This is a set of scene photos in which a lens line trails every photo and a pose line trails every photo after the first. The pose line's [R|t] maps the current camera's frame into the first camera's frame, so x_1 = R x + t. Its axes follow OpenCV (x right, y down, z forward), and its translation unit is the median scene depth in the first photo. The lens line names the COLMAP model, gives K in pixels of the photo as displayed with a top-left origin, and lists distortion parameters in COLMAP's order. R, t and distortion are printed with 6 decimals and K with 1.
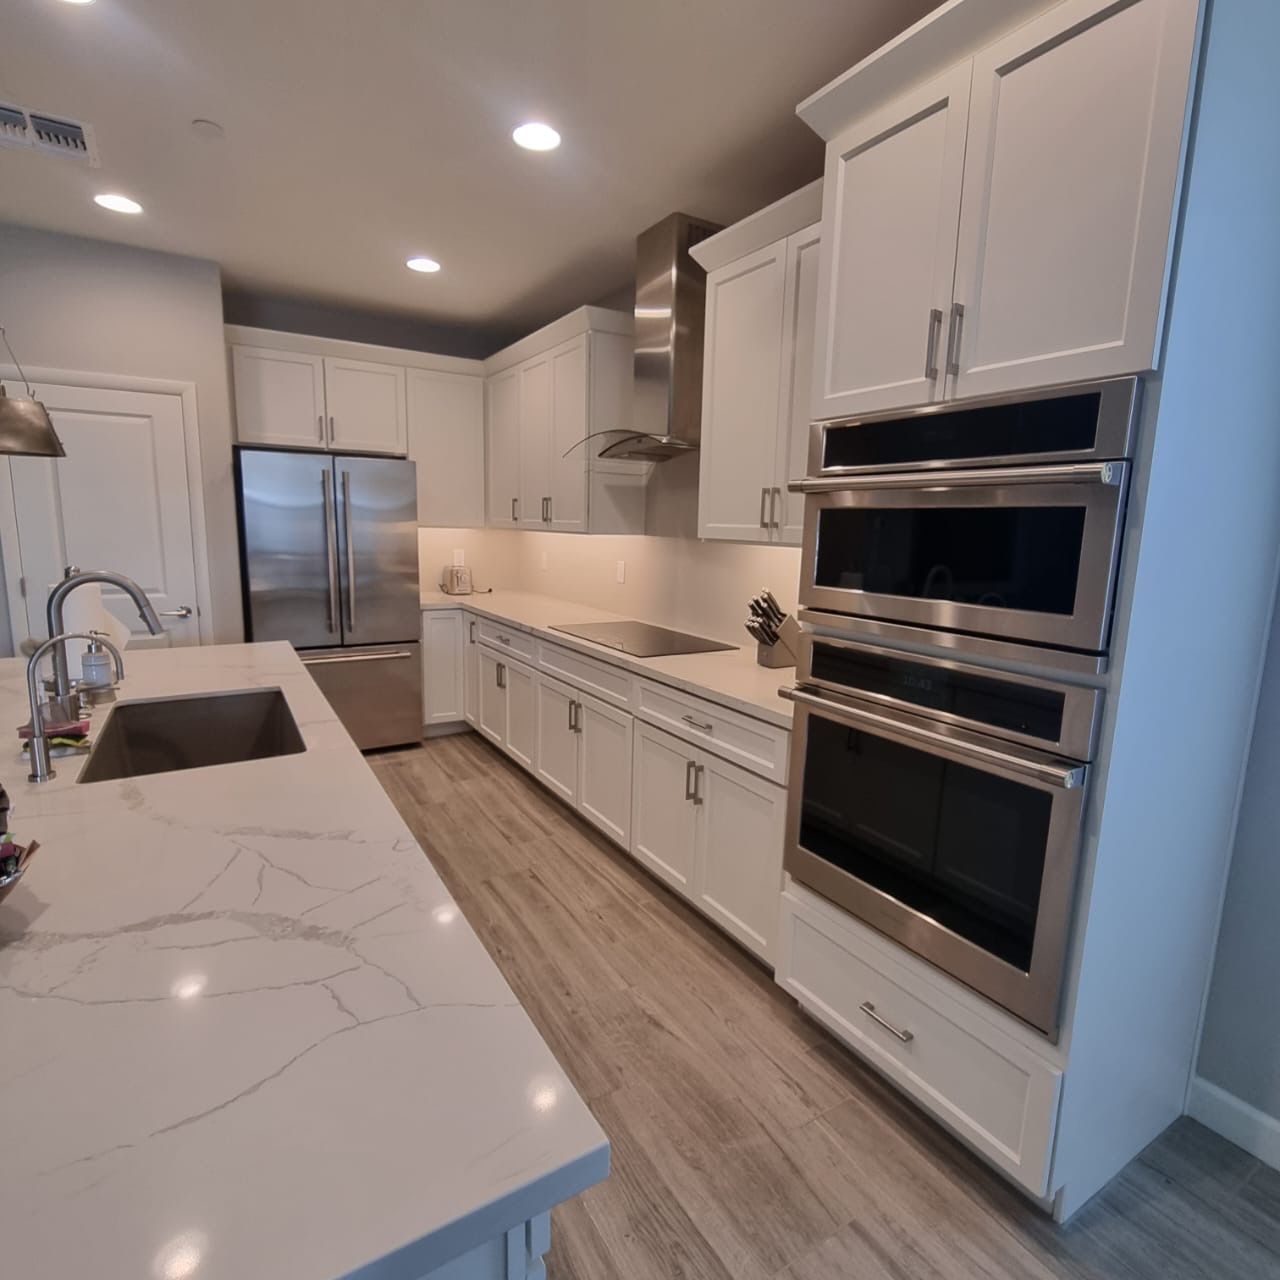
lens RADIAL K [[708.1, 0, 643.0], [0, 708.1, 639.5], [0, 0, 1]] dist [-0.004297, -0.000775]
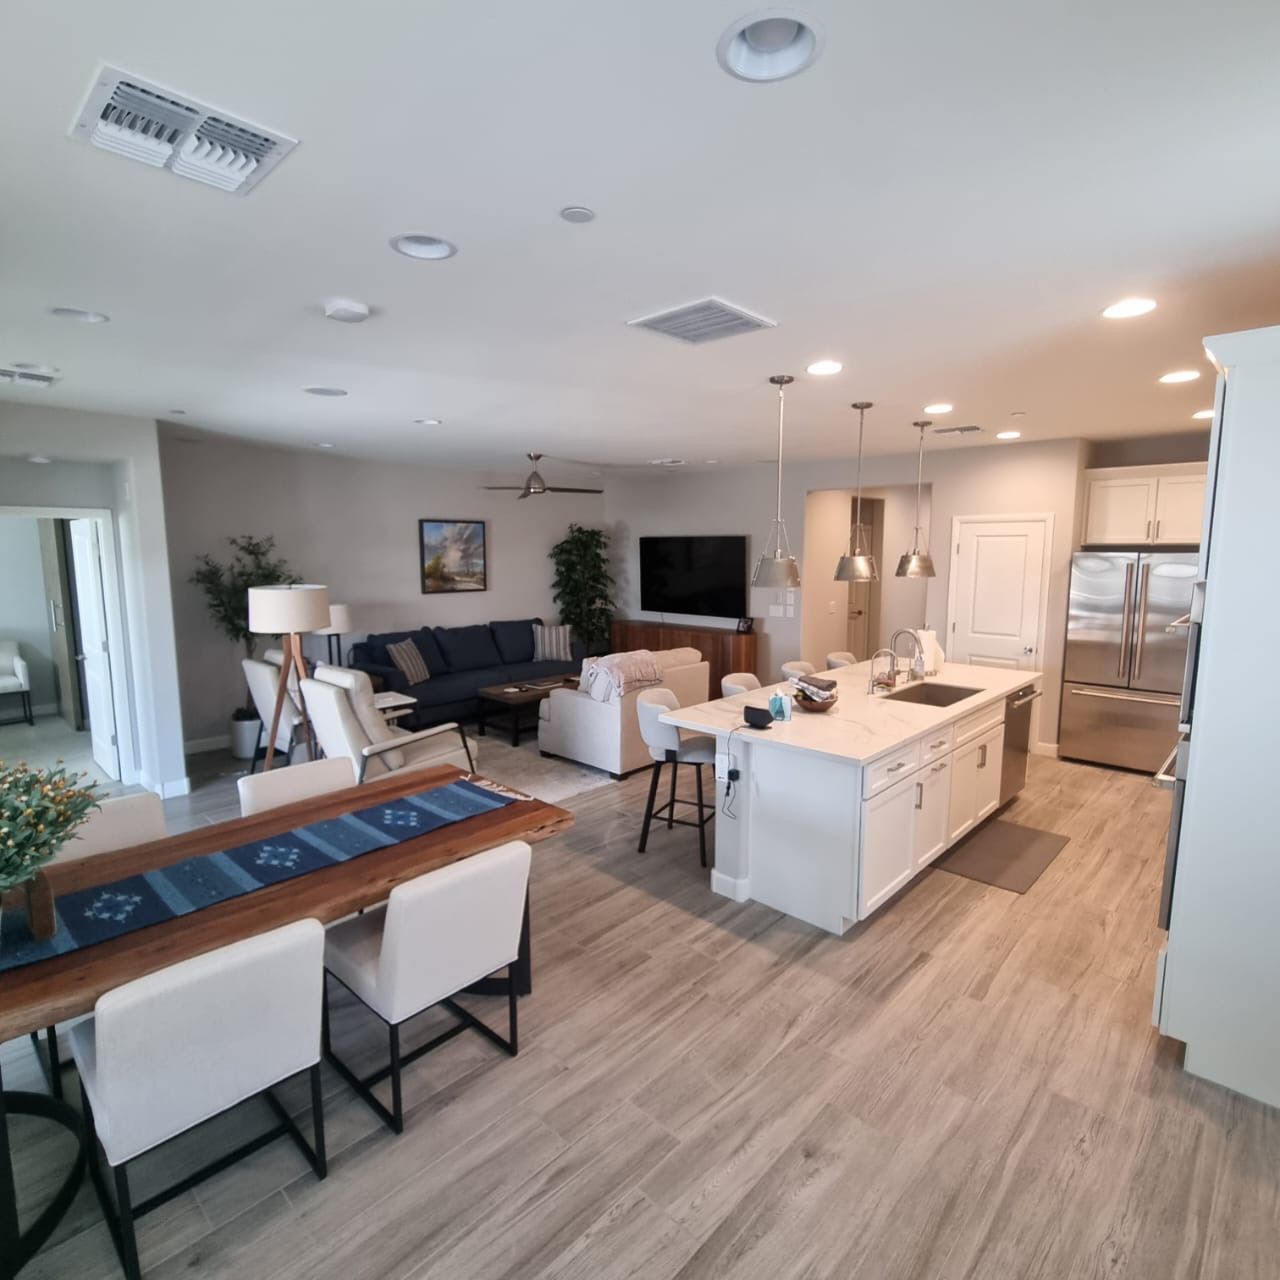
lens RADIAL K [[708.1, 0, 642.1], [0, 708.1, 640.9], [0, 0, 1]] dist [-0.004297, -0.000775]
pose [[0.261086, 0.100358, -0.960085, 0.682195], [-0.152868, 0.986329, 0.061530, -0.023651], [0.953134, 0.130702, 0.272858, -0.302402]]
